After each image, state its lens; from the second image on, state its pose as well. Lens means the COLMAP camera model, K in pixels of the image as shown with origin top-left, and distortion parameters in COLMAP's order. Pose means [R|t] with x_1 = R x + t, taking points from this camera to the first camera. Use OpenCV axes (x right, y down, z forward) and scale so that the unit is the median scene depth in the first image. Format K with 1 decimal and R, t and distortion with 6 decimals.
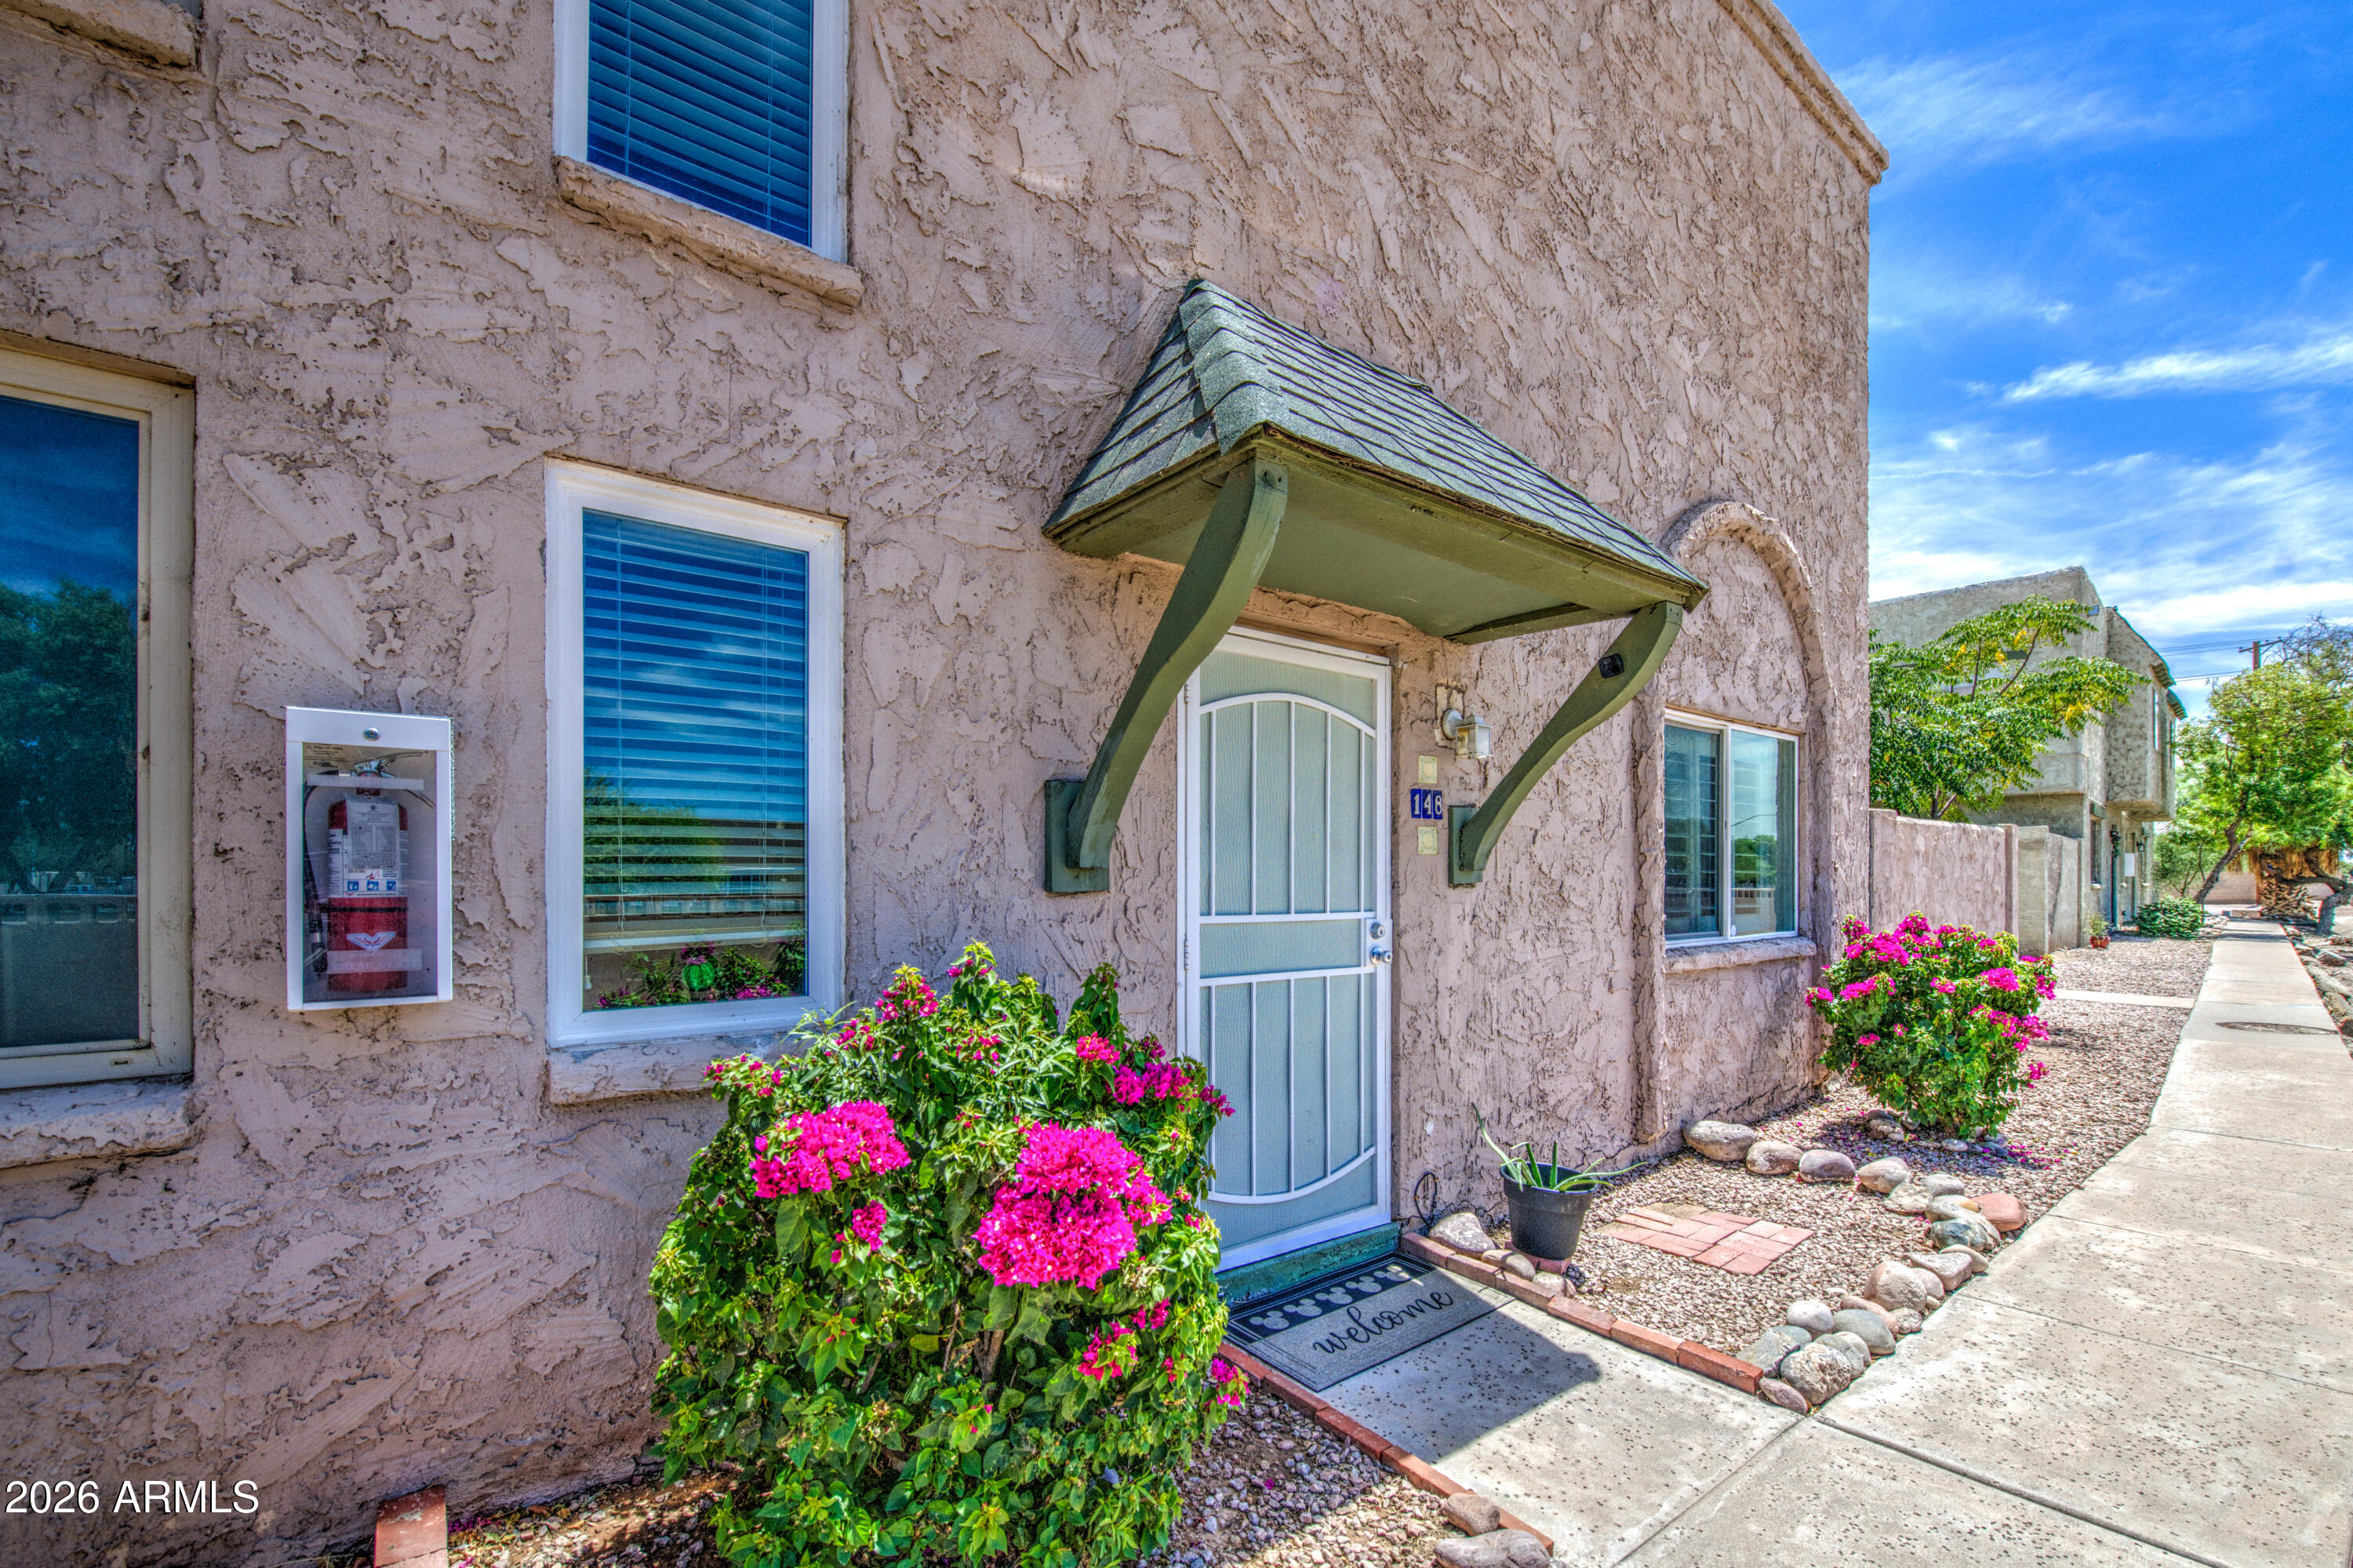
lens RADIAL K [[1012.0, 0, 1181.6], [0, 1012.0, 884.1], [0, 0, 1]] dist [0.001823, 0.000227]
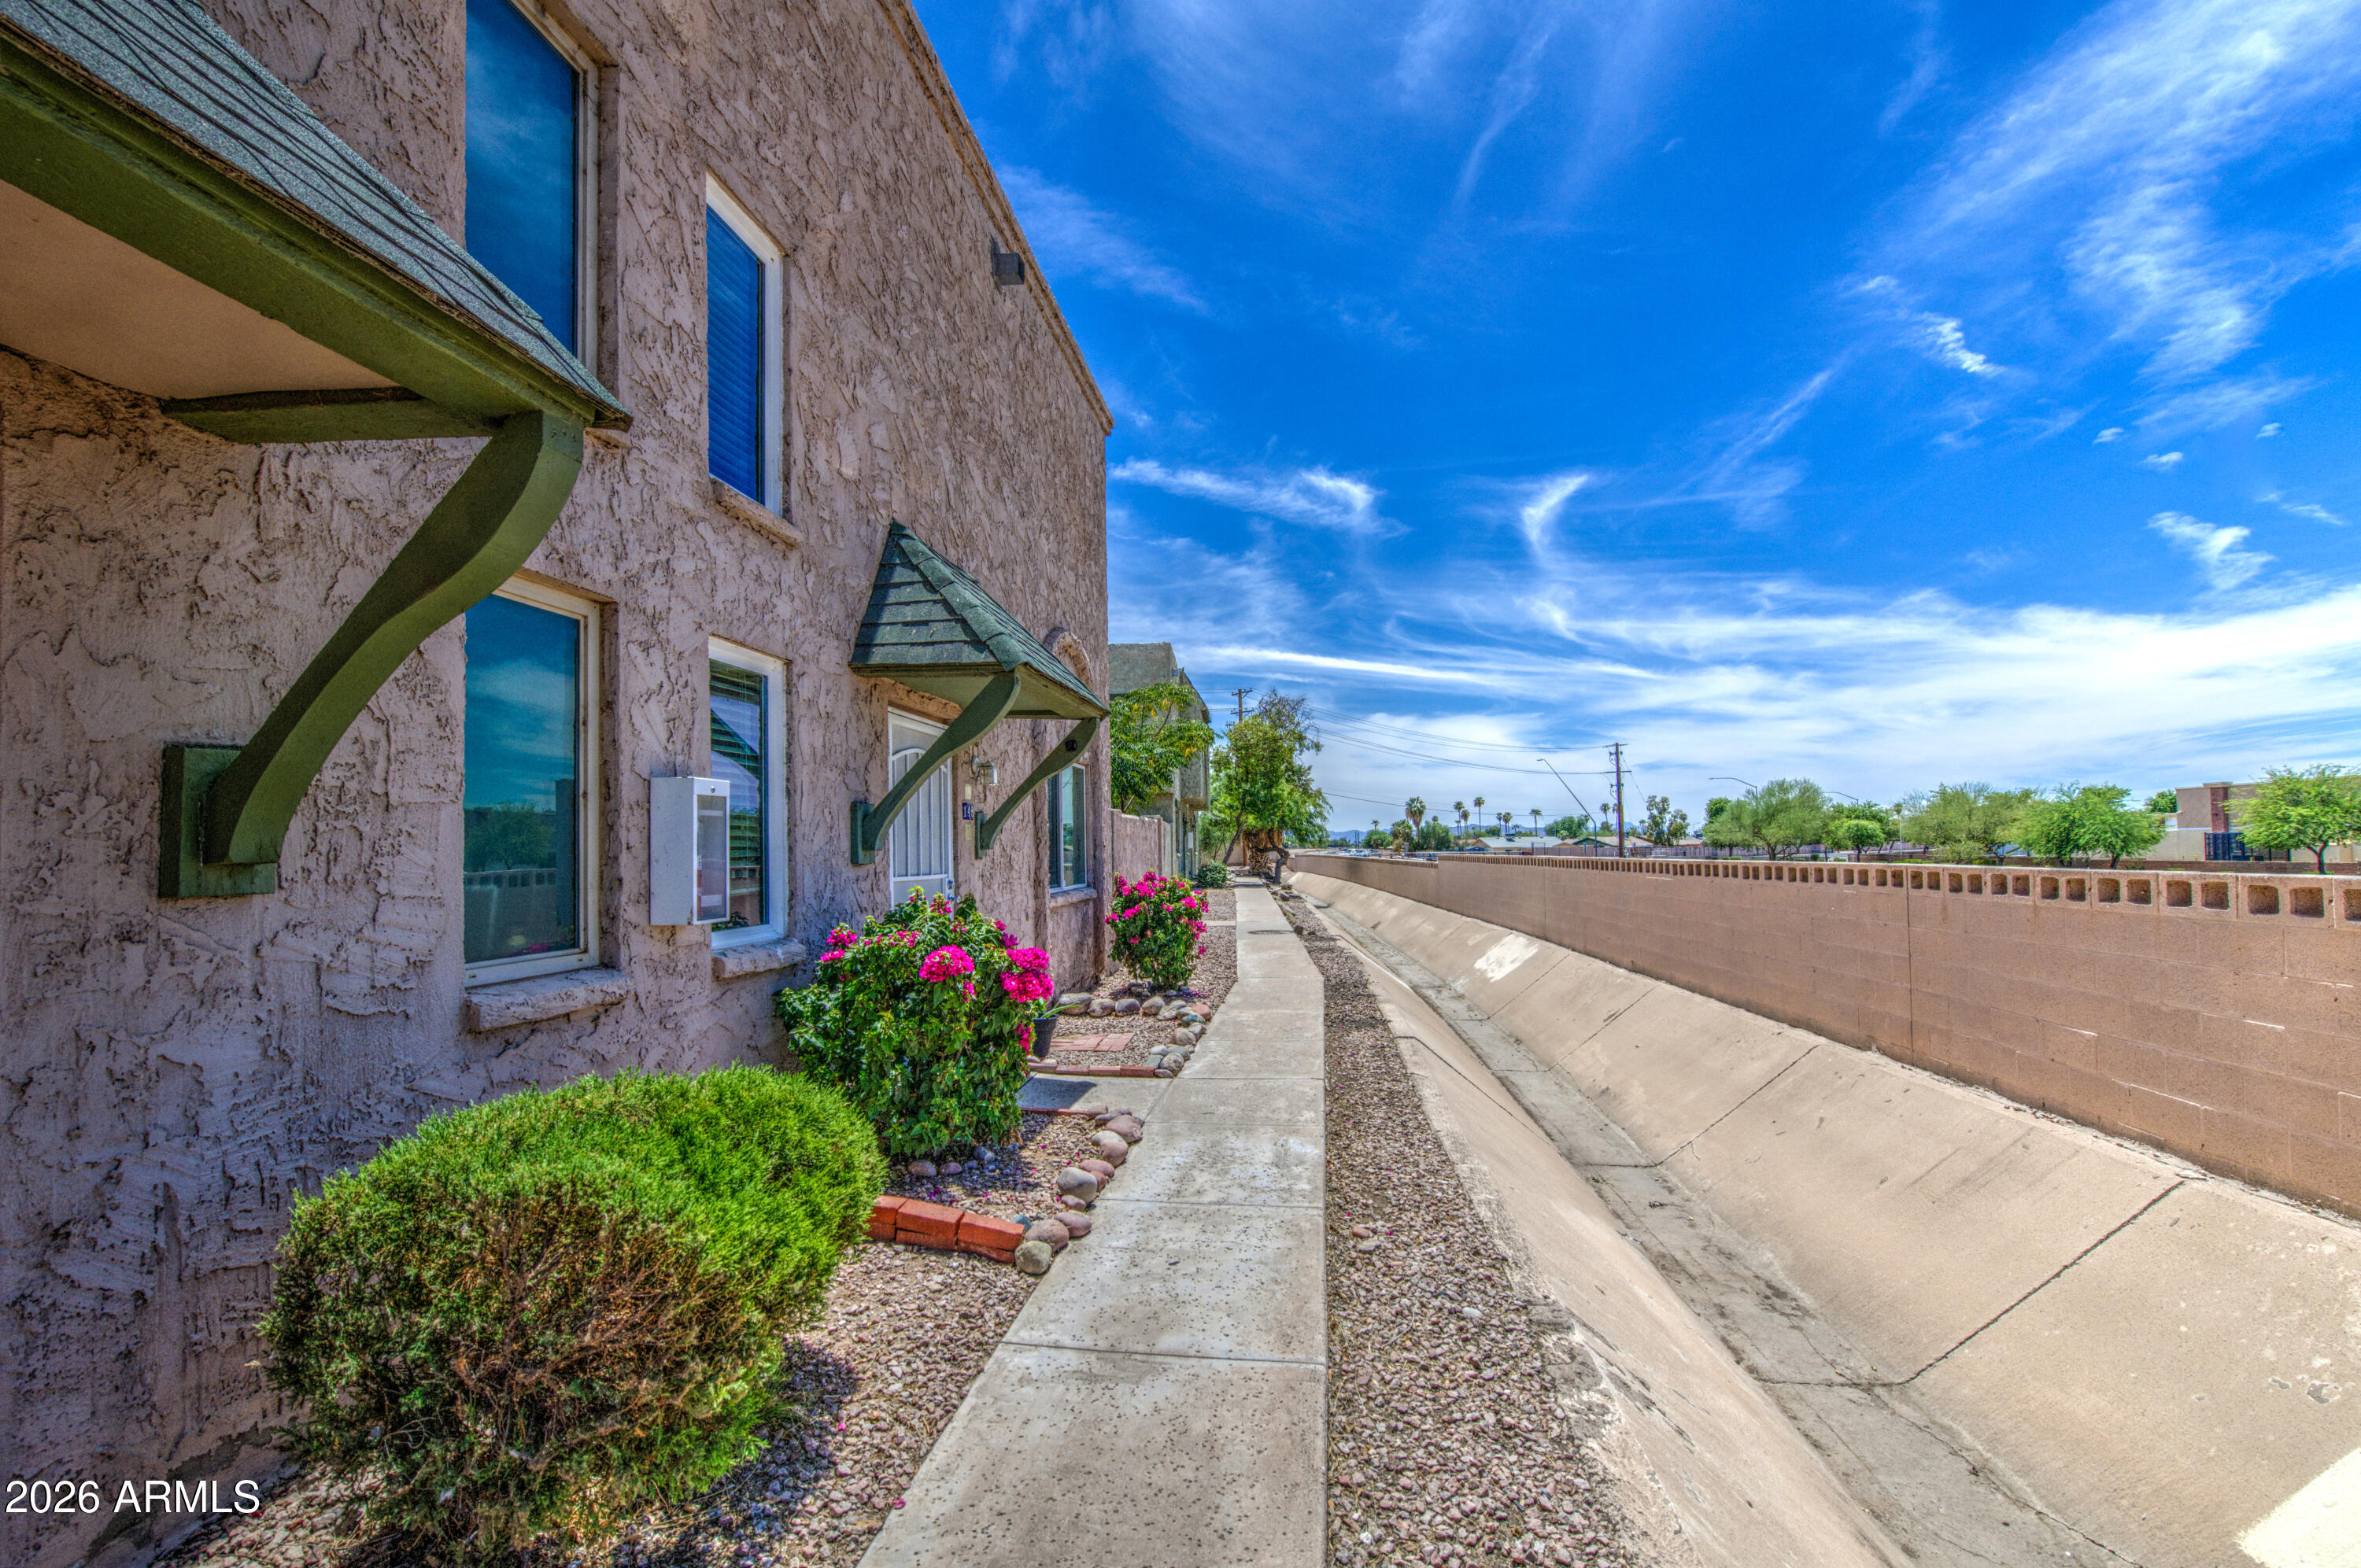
lens RADIAL K [[993.3, 0, 1174.3], [0, 993.3, 846.8], [0, 0, 1]] dist [0.000661, -0.000488]
pose [[0.734454, -0.008354, 0.678608, -0.499357], [0.017561, 0.999823, -0.006697, -0.000590], [-0.678432, 0.016836, 0.734470, -0.374834]]
